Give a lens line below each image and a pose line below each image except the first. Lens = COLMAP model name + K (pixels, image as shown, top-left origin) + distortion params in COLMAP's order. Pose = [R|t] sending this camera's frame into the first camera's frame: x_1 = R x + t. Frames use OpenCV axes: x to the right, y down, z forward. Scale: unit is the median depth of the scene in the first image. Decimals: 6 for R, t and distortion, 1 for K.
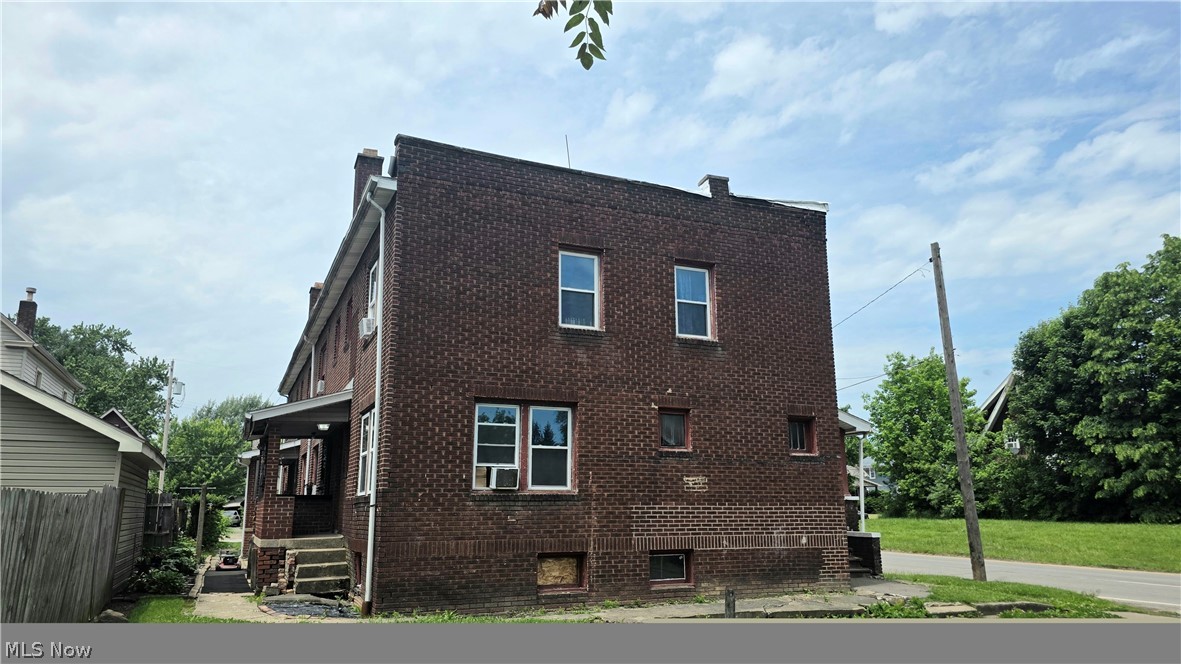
lens RADIAL K [[800.9, 0, 590.5], [0, 800.9, 332.0], [0, 0, 1]] dist [0.070687, -0.125713]
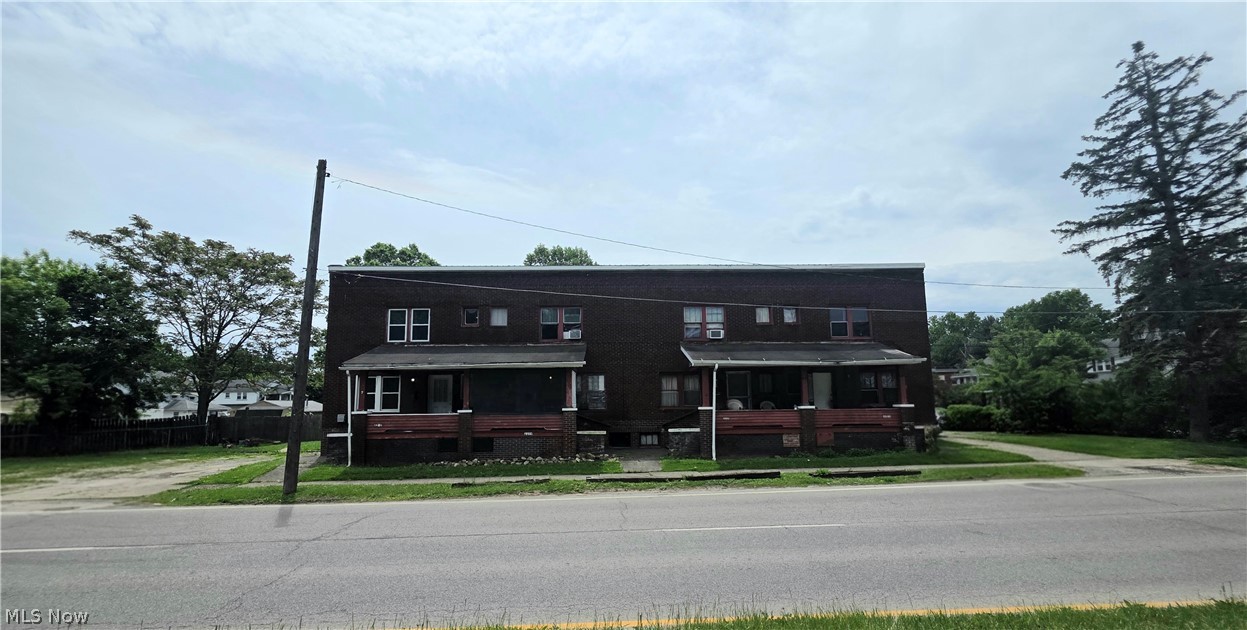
lens RADIAL K [[504.7, 0, 621.1], [0, 504.7, 346.0], [0, 0, 1]] dist [0.002476, 0.000259]
pose [[-0.378824, -0.102136, -0.919816, 1.313646], [0.218370, 0.955963, -0.196085, 0.490660], [0.899337, -0.275142, -0.339838, 2.323641]]
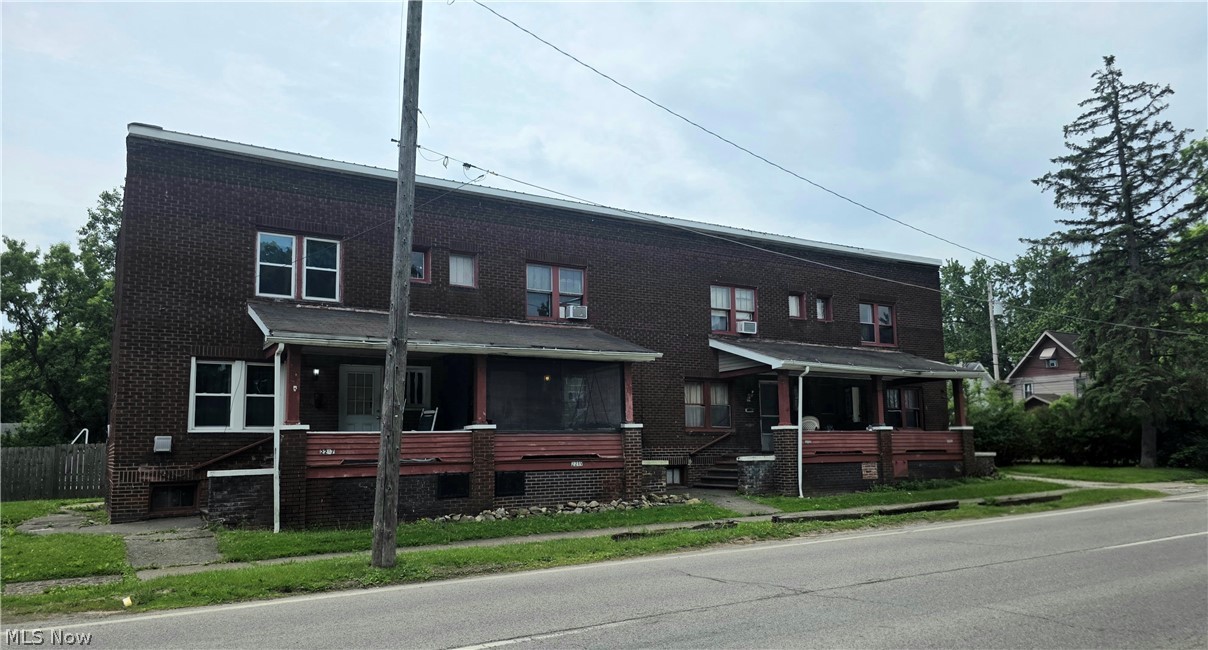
lens RADIAL K [[821.5, 0, 604.7], [0, 821.5, 357.9], [0, 0, 1]] dist [0.071702, -0.066319]
pose [[0.137227, -0.110142, -0.984397, 1.492346], [0.235445, 0.968944, -0.075591, 0.352547], [0.962151, -0.221398, 0.158898, 1.522994]]
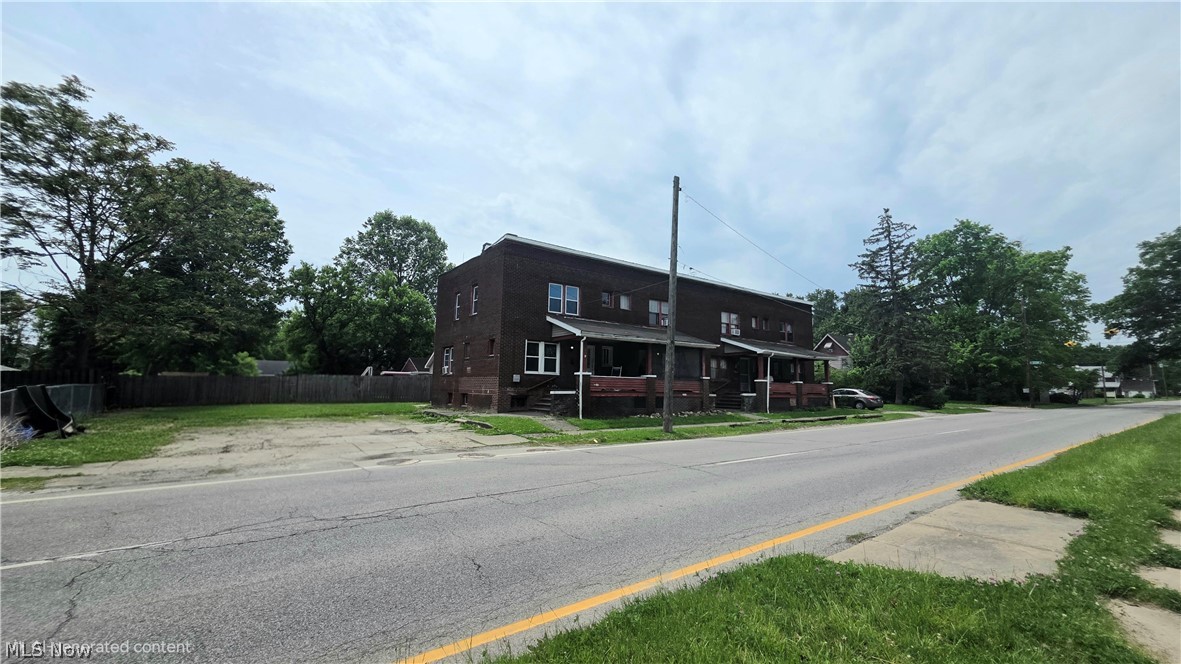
lens RADIAL K [[472.9, 0, 590.5], [0, 472.9, 332.0], [0, 0, 1]] dist [-0.002003, -0.000081]
pose [[0.208510, -0.107534, -0.972091, 1.729509], [0.197395, 0.978109, -0.065859, 0.243008], [0.957893, -0.178153, 0.225172, 1.028499]]
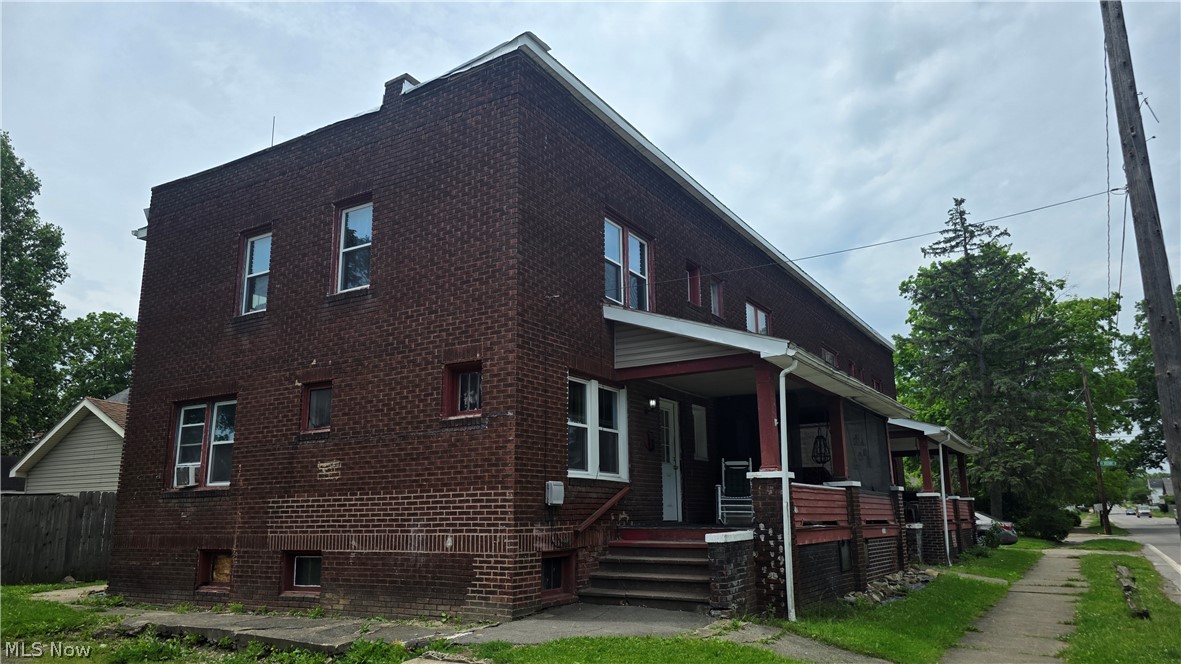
lens RADIAL K [[800.9, 0, 590.5], [0, 800.9, 332.0], [0, 0, 1]] dist [0.070687, -0.125713]
pose [[0.567404, -0.188296, -0.801621, 0.933066], [0.189157, 0.977276, -0.095668, 0.175593], [0.801419, -0.097350, 0.590128, 0.725165]]
